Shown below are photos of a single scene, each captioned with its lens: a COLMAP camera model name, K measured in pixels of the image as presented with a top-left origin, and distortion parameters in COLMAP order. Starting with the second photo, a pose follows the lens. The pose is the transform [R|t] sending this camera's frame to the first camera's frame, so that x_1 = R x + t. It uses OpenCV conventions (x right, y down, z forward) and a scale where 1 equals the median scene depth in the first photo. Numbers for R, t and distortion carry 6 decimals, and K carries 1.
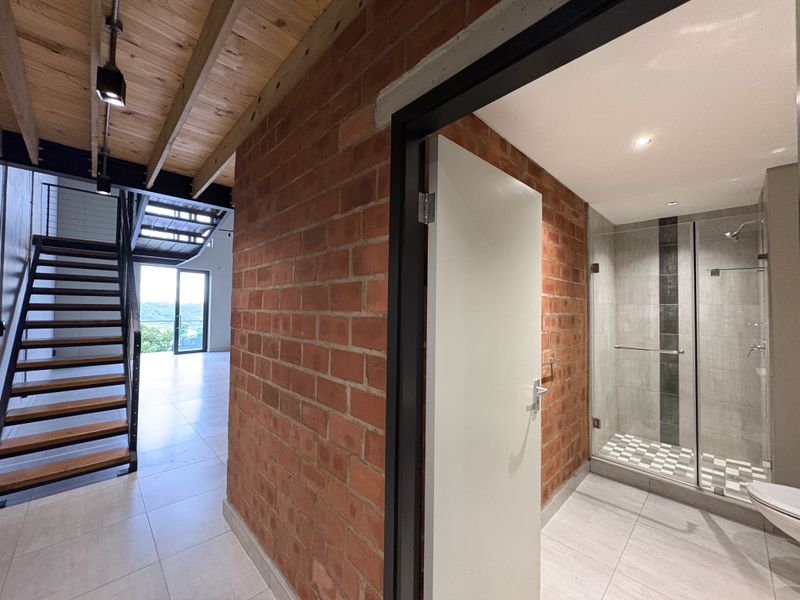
lens RADIAL K [[318.2, 0, 400.0], [0, 318.2, 300.0], [0, 0, 1]] dist [-0.000395, -0.000383]
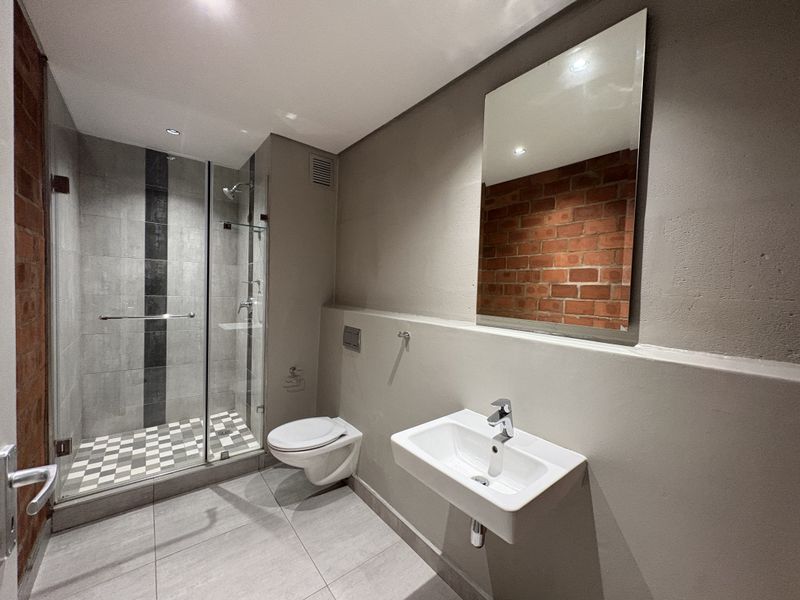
lens RADIAL K [[318.2, 0, 400.0], [0, 318.2, 300.0], [0, 0, 1]] dist [-0.000395, -0.000383]
pose [[0.097597, -0.047891, 0.994073, 0.099038], [-0.059367, 0.996783, 0.053850, 0.040468], [-0.993454, -0.064271, 0.094439, 0.335087]]
